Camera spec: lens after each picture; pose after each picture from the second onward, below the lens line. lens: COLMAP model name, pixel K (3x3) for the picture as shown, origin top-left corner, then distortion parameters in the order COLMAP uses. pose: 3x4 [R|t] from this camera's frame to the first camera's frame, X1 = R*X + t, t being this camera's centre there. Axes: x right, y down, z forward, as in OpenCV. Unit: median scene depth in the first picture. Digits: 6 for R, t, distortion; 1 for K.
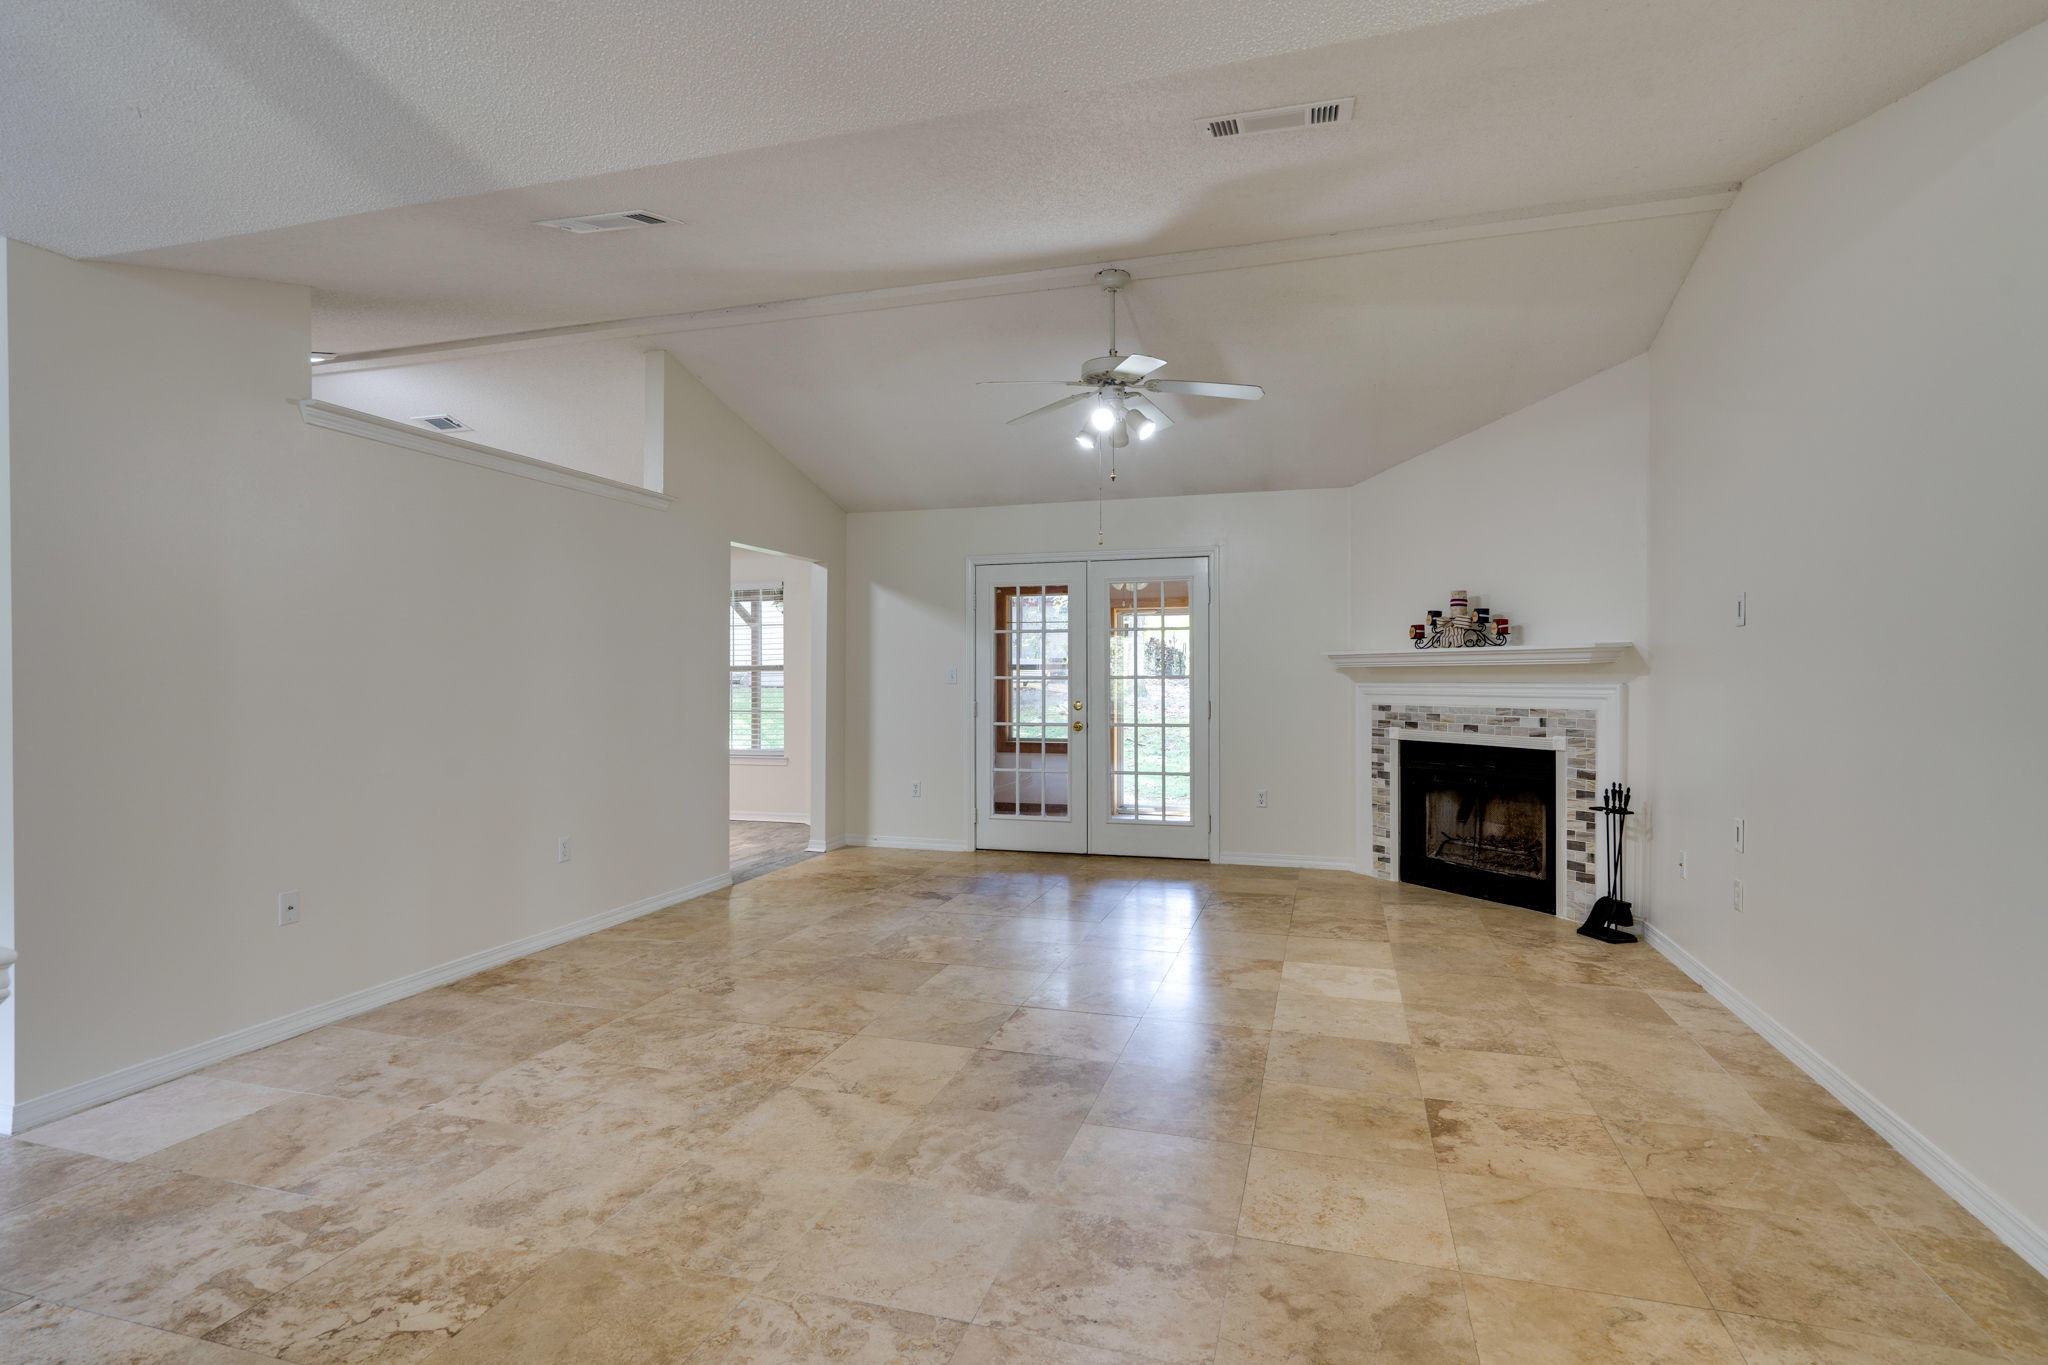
lens RADIAL K [[1025.2, 0, 1018.6], [0, 1025.2, 685.8], [0, 0, 1]] dist [0.002328, 0.001586]
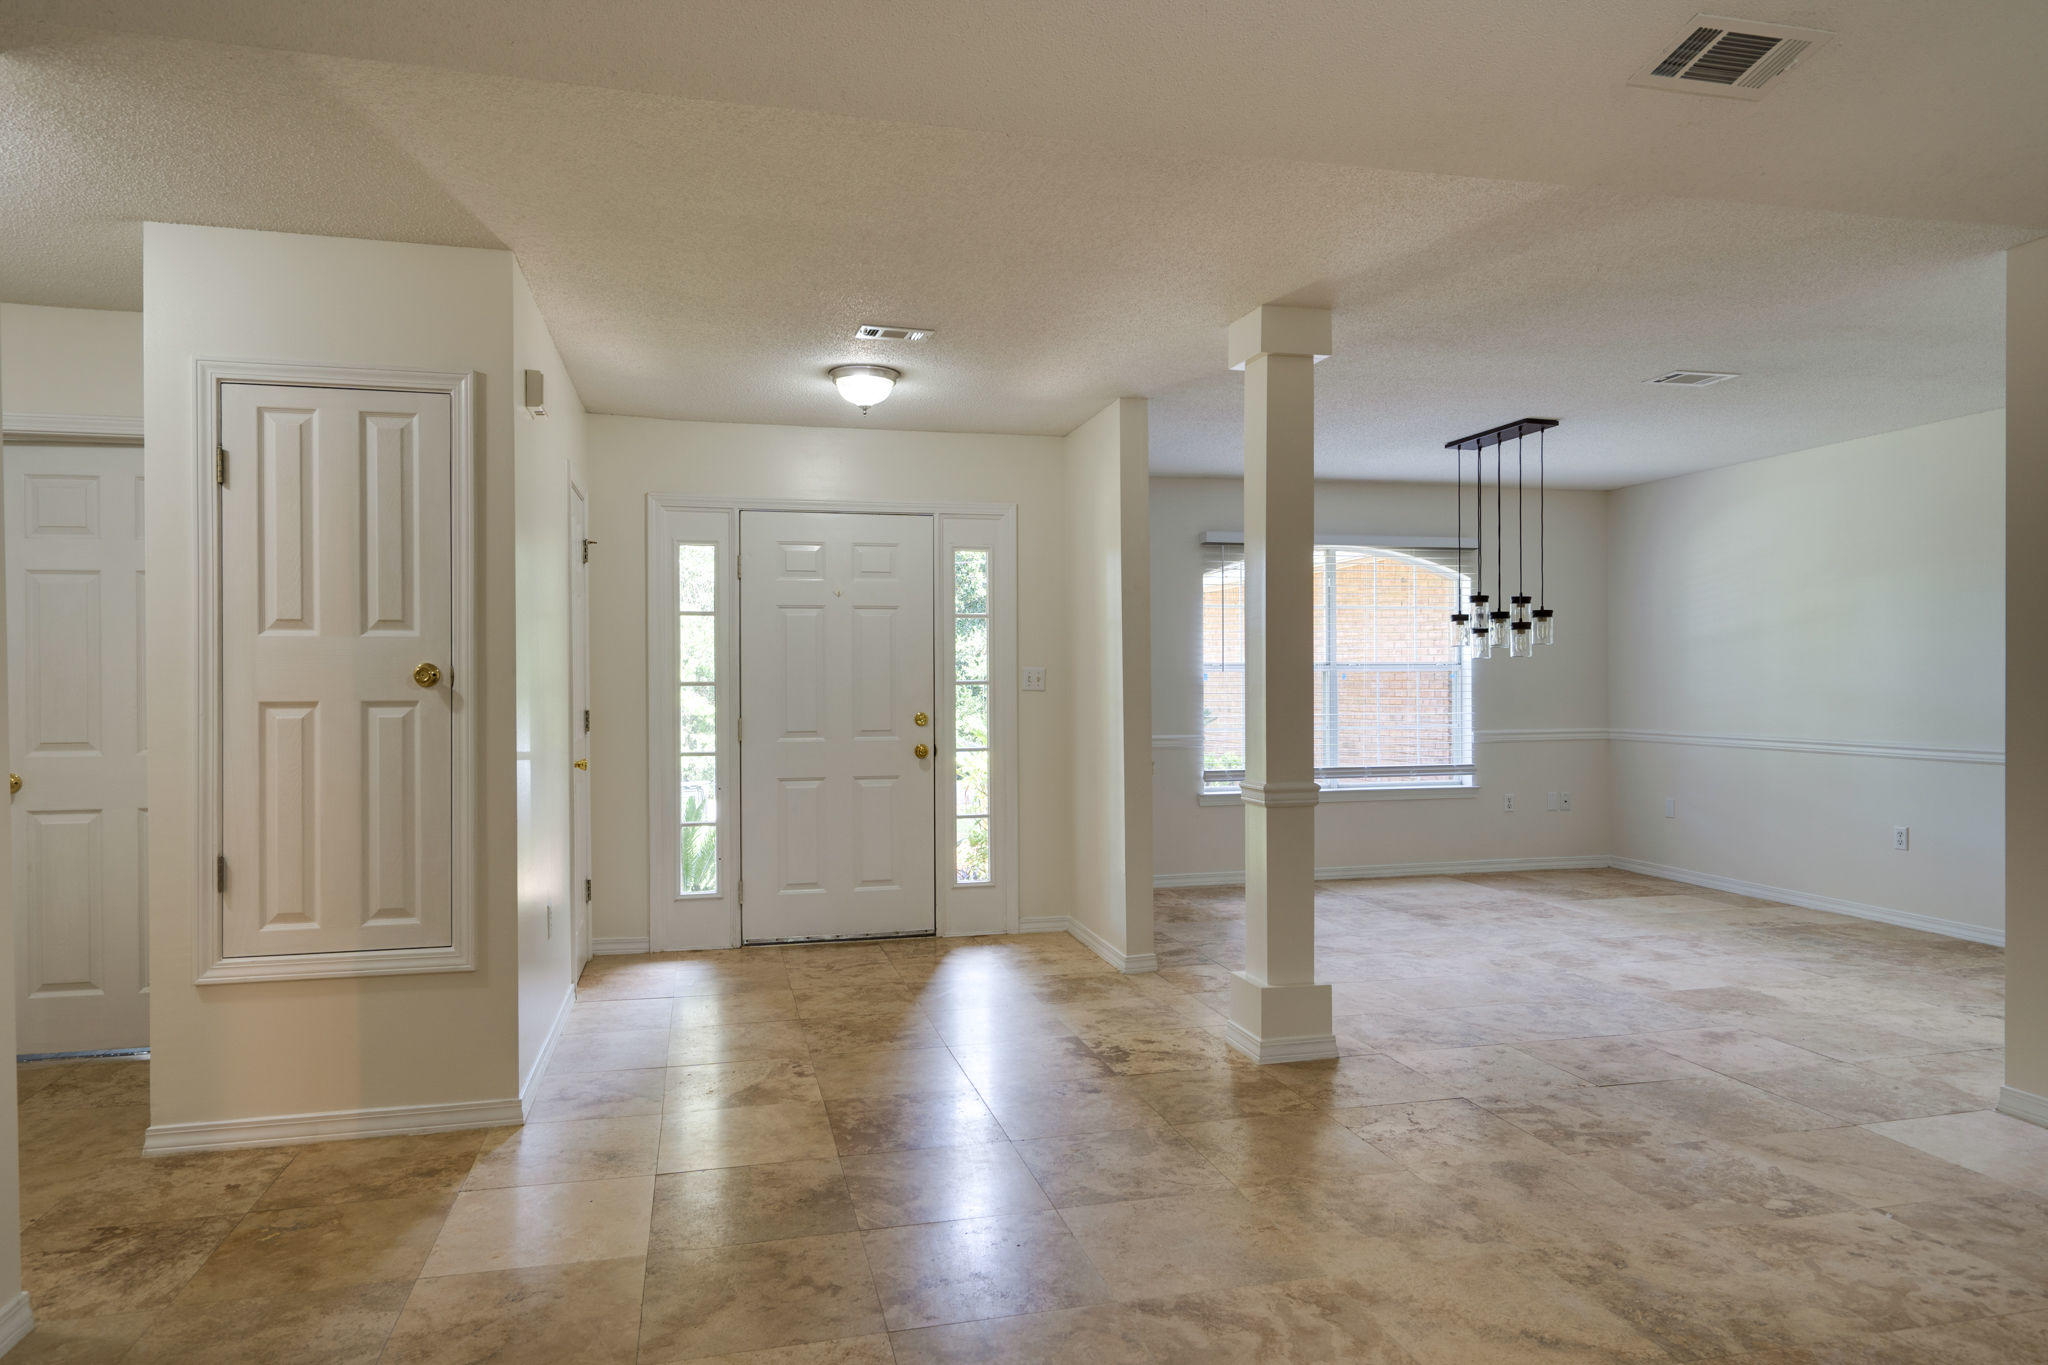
lens RADIAL K [[1271.8, 0, 1017.4], [0, 1271.8, 681.4], [0, 0, 1]] dist [0.004284, 0.000817]
pose [[-0.858199, 0.007396, -0.513264, 0.595497], [0.002634, 0.999946, 0.010006, -0.016608], [0.513310, 0.007235, -0.858173, 1.770410]]
